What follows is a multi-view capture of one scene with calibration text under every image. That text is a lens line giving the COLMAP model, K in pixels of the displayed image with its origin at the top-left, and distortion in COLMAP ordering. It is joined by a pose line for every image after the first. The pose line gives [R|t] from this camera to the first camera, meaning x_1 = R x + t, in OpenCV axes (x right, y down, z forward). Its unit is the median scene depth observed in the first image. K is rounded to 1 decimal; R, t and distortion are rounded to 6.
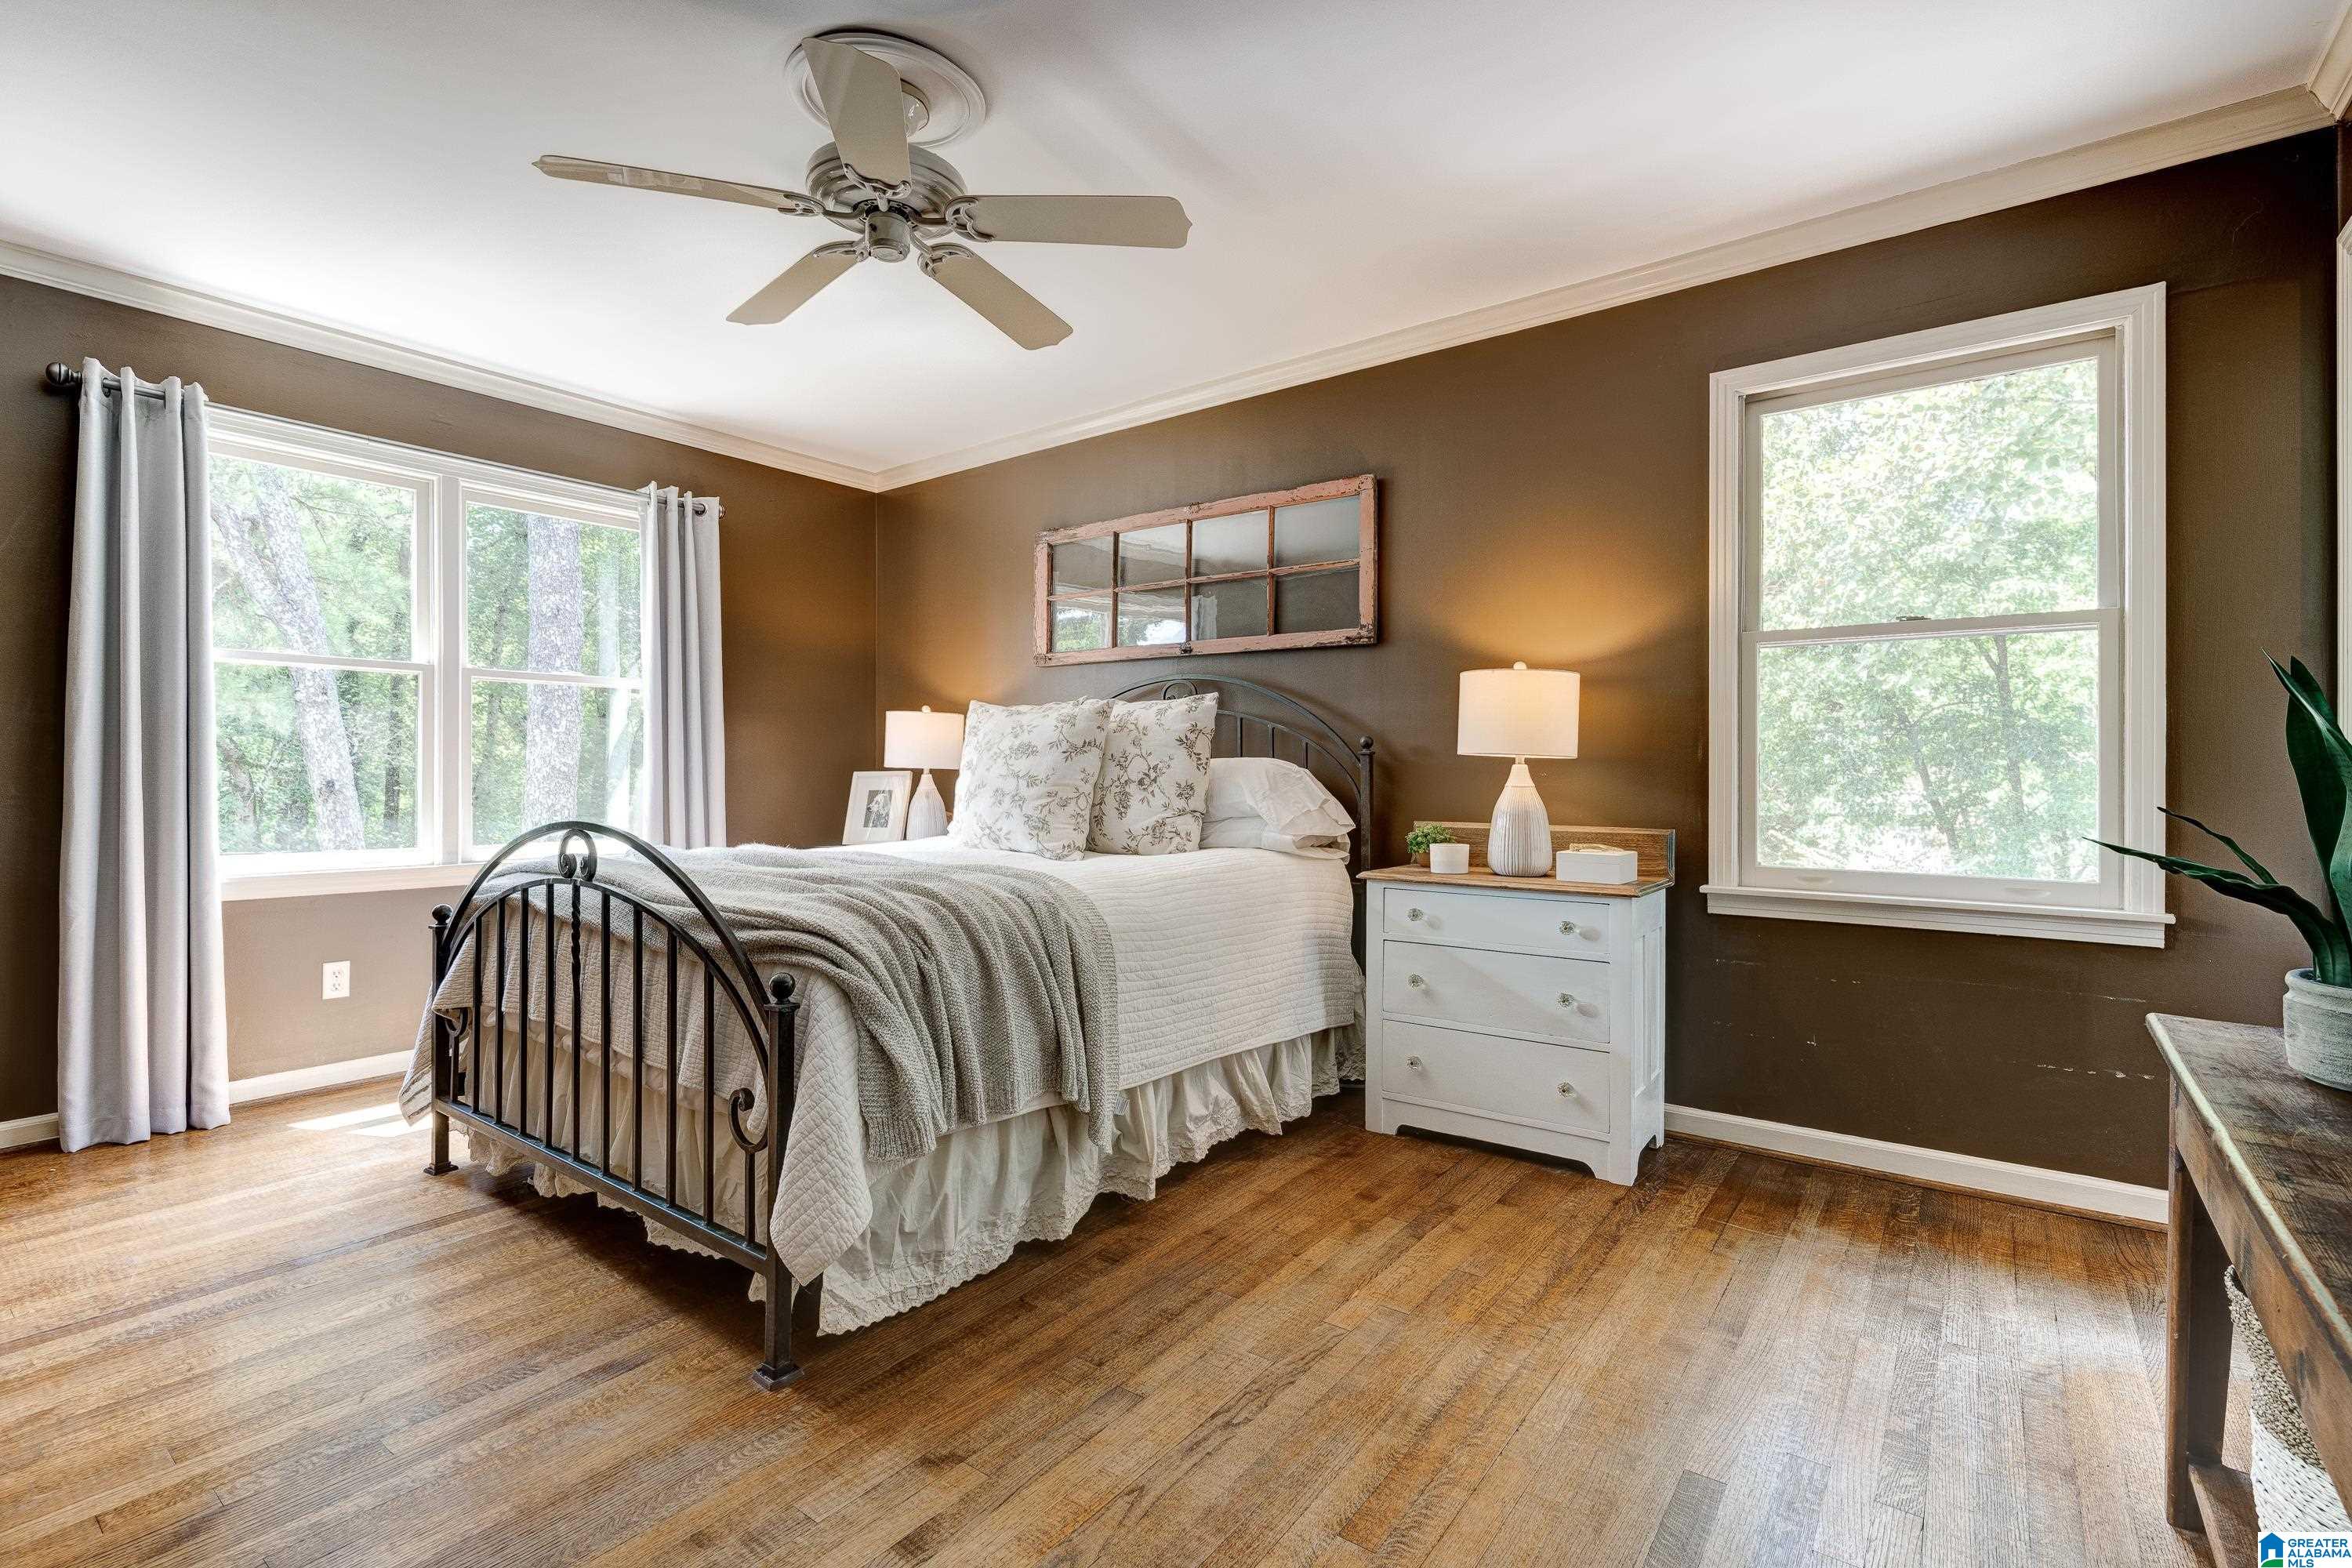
lens RADIAL K [[1083.3, 0, 1179.3], [0, 1083.3, 773.3], [0, 0, 1]] dist [-0.002358, 0.000516]
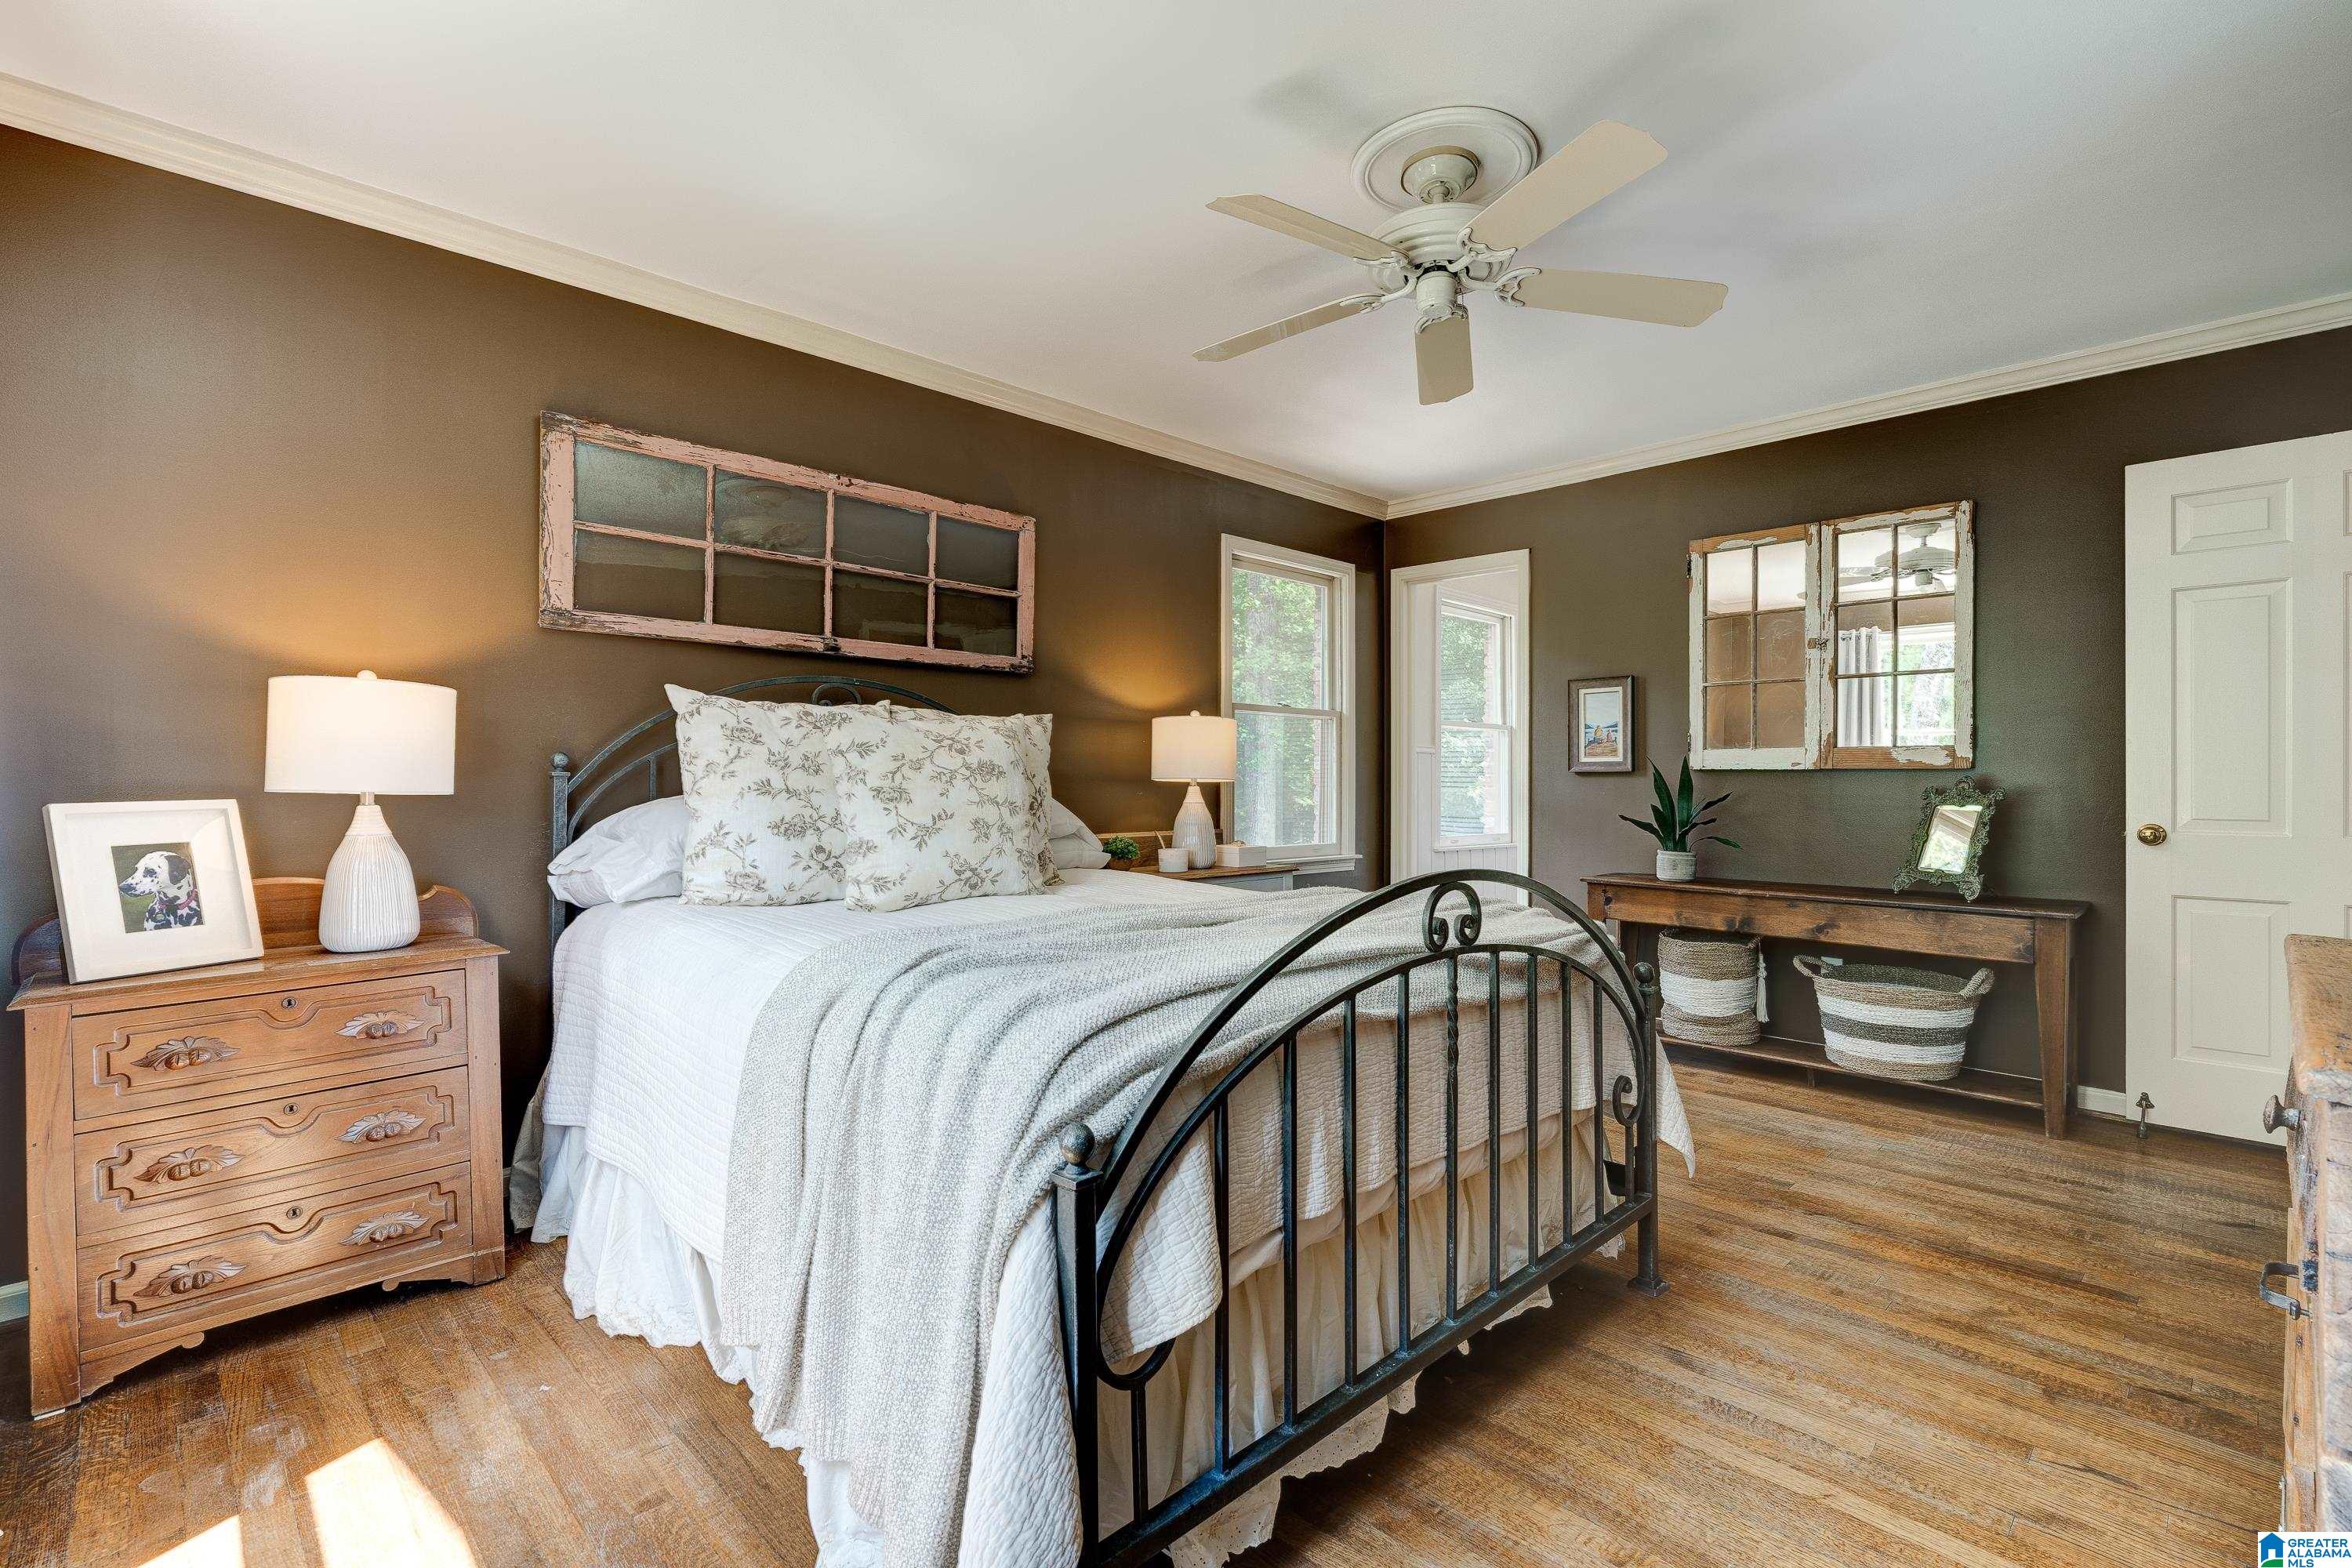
lens RADIAL K [[1051.4, 0, 1176.0], [0, 1051.4, 784.0], [0, 0, 1]] dist [-0.003559, -0.000042]
pose [[0.152362, -0.004103, 0.988316, -1.275154], [0.002906, 0.999989, 0.003704, -0.019473], [-0.988321, 0.002308, 0.152372, 1.049735]]
